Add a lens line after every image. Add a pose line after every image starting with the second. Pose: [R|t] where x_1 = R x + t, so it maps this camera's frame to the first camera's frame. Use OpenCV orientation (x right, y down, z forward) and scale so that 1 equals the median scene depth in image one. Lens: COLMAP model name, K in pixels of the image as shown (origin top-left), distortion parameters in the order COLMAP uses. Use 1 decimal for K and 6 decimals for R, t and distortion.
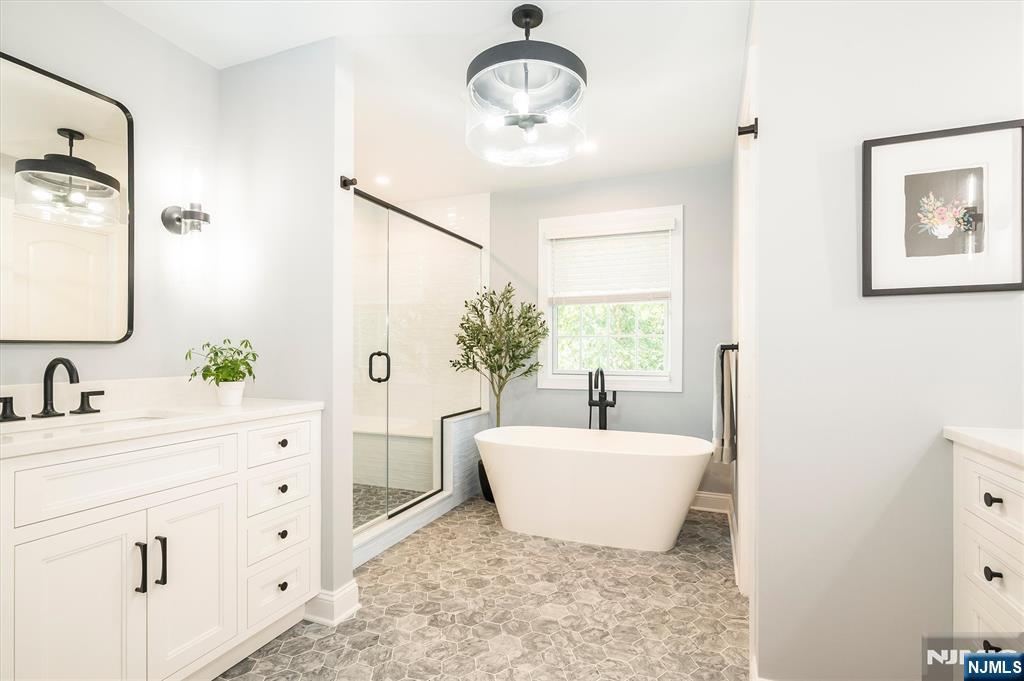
lens RADIAL K [[503.2, 0, 514.8], [0, 503.2, 345.0], [0, 0, 1]] dist [0.000733, -0.002003]
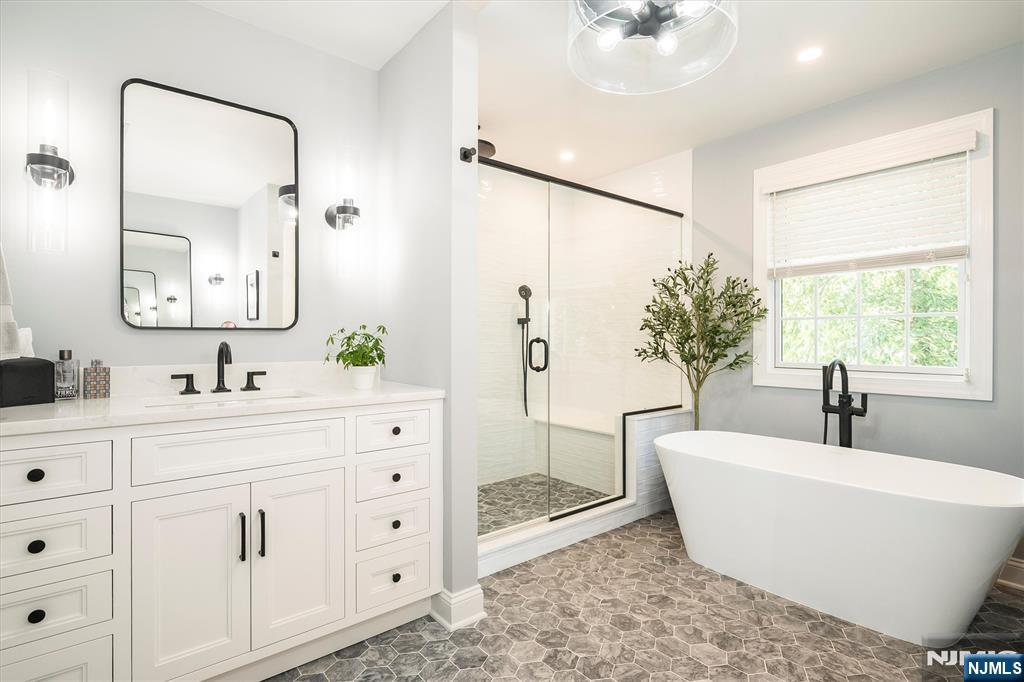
lens RADIAL K [[503.2, 0, 517.5], [0, 503.2, 337.1], [0, 0, 1]] dist [0.000733, -0.002003]
pose [[0.870651, -0.002981, -0.491893, 0.173458], [0.005493, 0.999978, 0.003663, 0.008863], [0.491871, -0.005891, 0.870648, 0.208317]]
